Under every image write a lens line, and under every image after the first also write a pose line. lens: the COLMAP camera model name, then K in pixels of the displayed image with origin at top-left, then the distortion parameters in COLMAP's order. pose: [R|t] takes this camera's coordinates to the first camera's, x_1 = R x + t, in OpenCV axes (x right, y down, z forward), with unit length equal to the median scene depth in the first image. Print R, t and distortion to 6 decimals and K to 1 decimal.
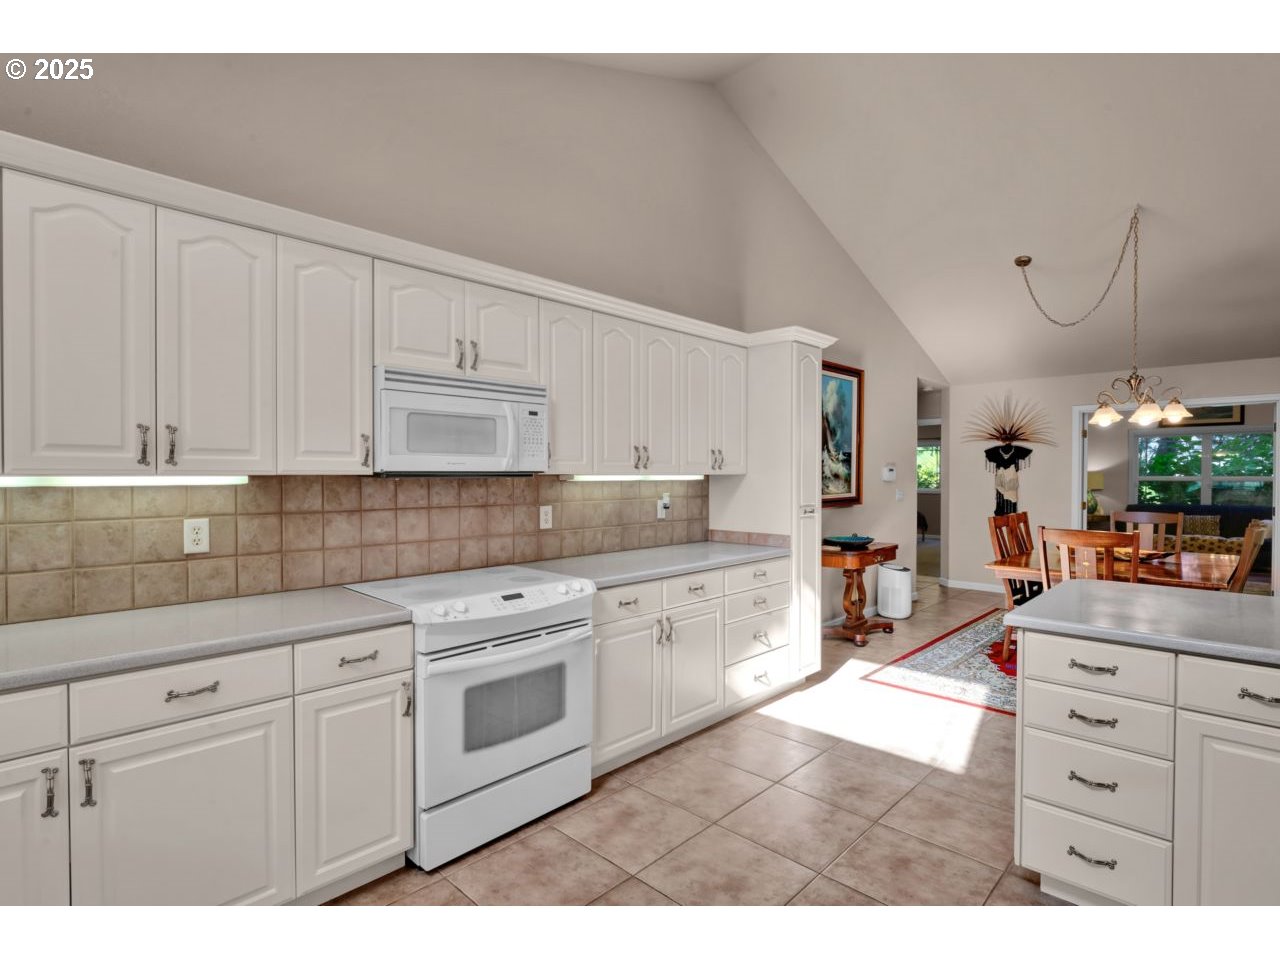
lens RADIAL K [[644.3, 0, 636.9], [0, 644.3, 483.0], [0, 0, 1]] dist [-0.016810, -0.000704]
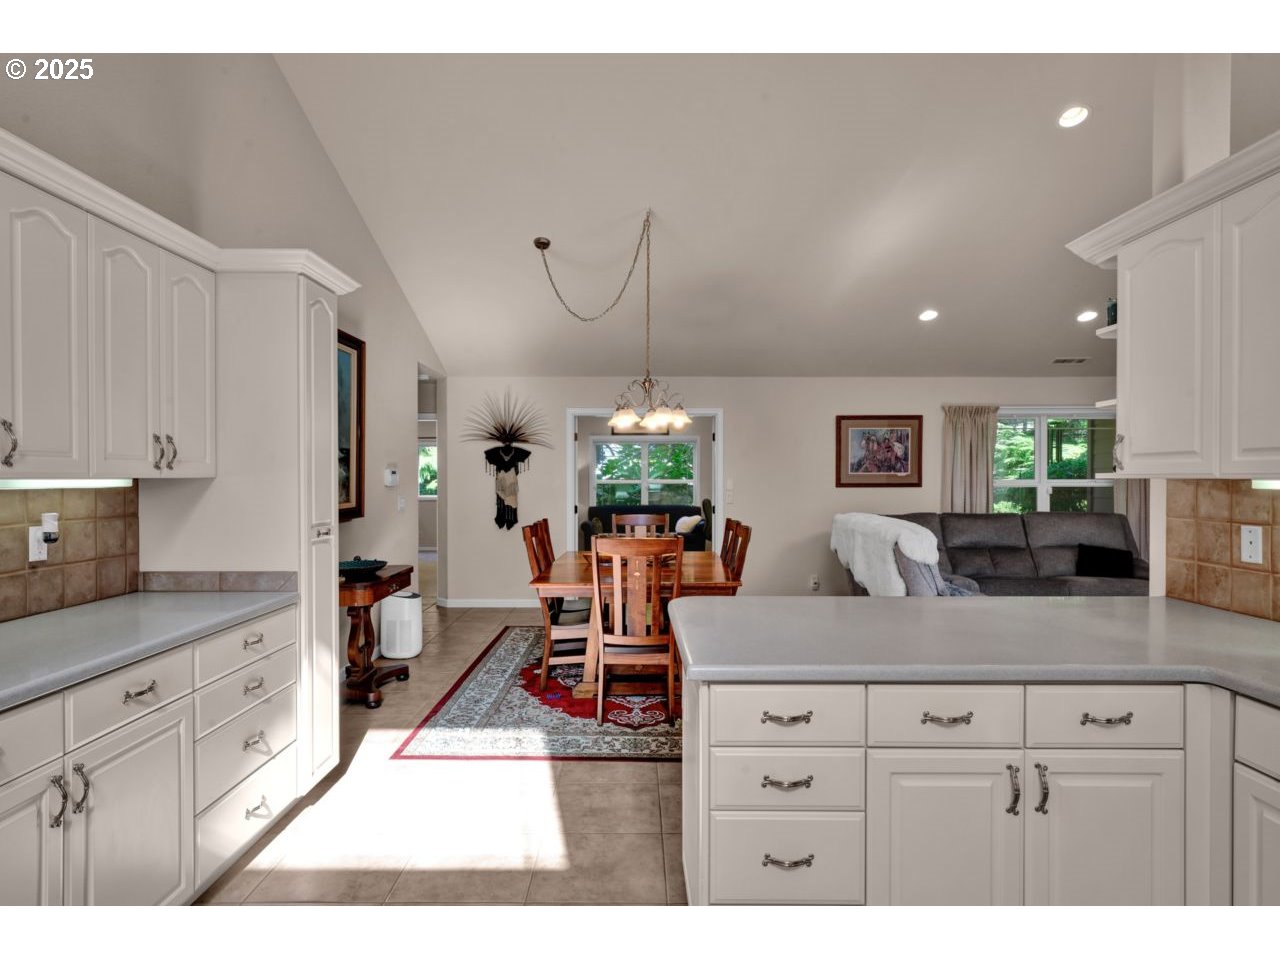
lens RADIAL K [[716.6, 0, 633.3], [0, 716.6, 483.3], [0, 0, 1]] dist [0.004154, -0.001424]
pose [[0.713914, -0.005358, 0.700213, -0.027468], [0.009808, 0.999949, -0.002349, -0.002837], [-0.700164, 0.008545, 0.713931, 0.253520]]
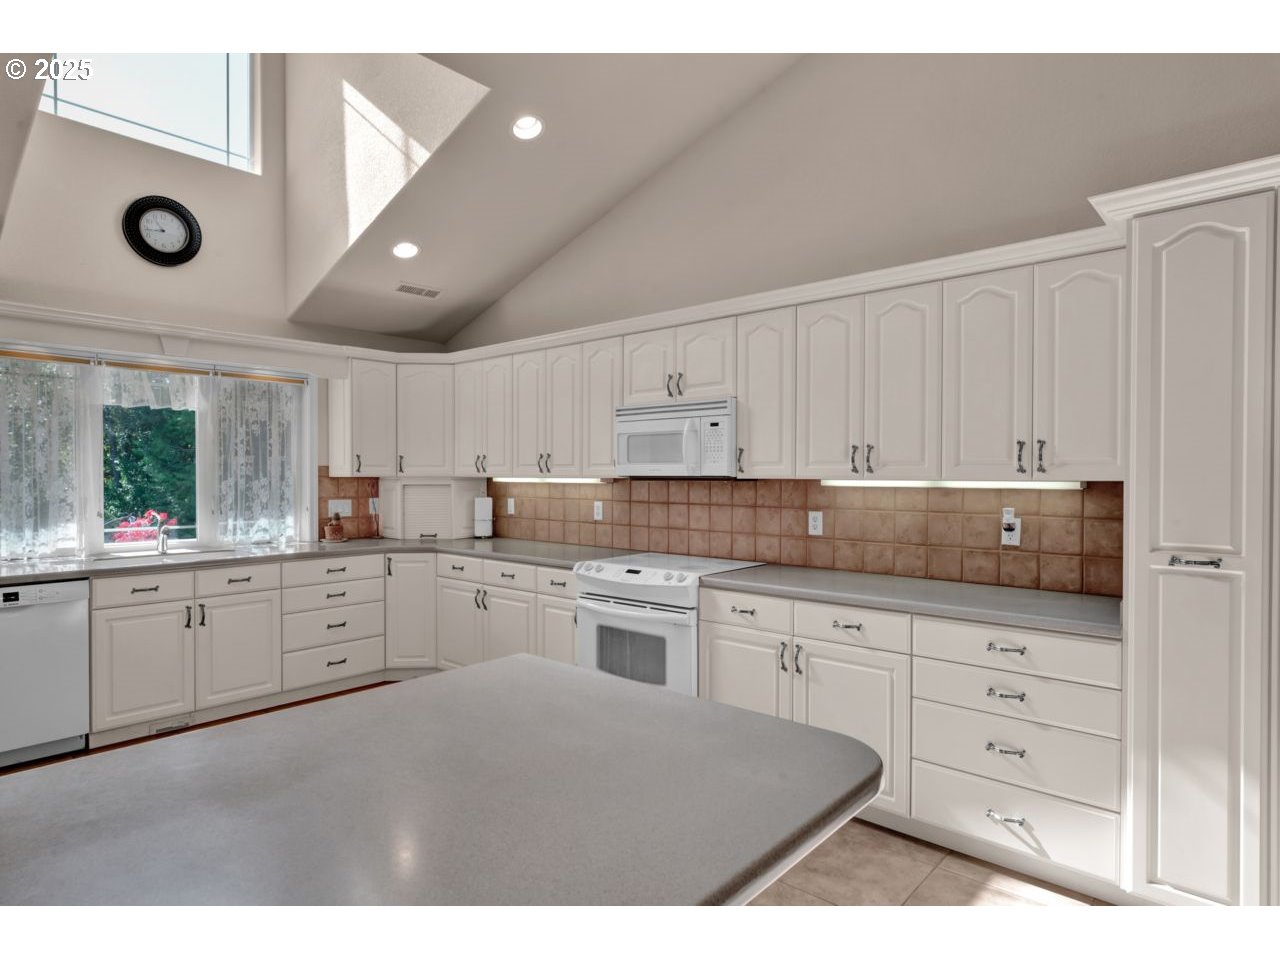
lens RADIAL K [[716.6, 0, 632.3], [0, 716.6, 484.3], [0, 0, 1]] dist [0.004154, -0.001424]
pose [[0.035804, 0.012956, -0.999275, 0.823768], [-0.016641, 0.999785, 0.012366, -0.012406], [0.999220, 0.016186, 0.036012, 0.612707]]
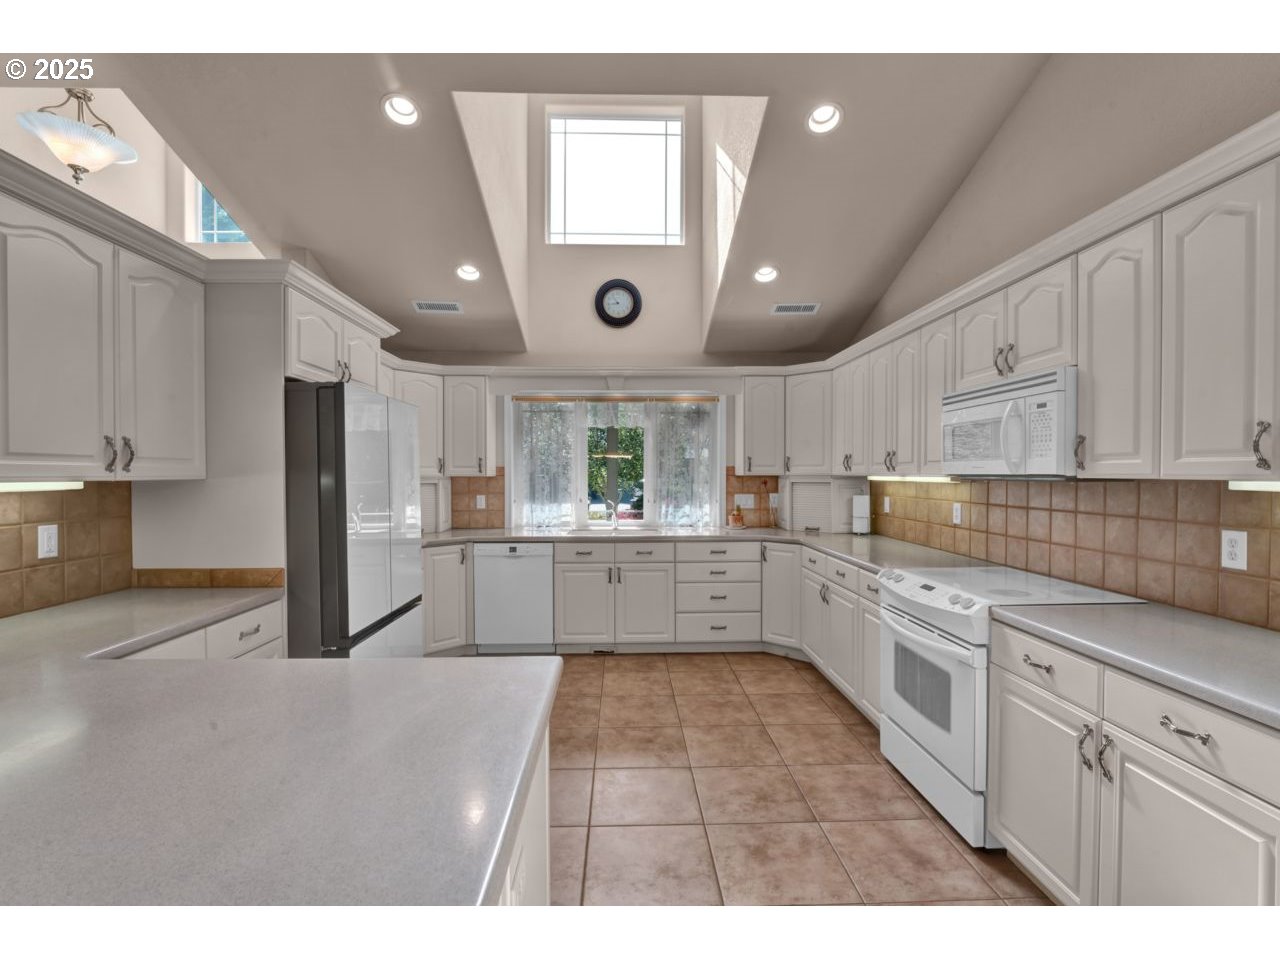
lens RADIAL K [[582.2, 0, 639.7], [0, 582.2, 482.8], [0, 0, 1]] dist [-0.012979, 0.000745]
pose [[-0.698402, 0.012591, -0.715595, 0.566363], [-0.009638, 0.999589, 0.026994, -0.016874], [0.715641, 0.025750, -0.697993, 0.871281]]
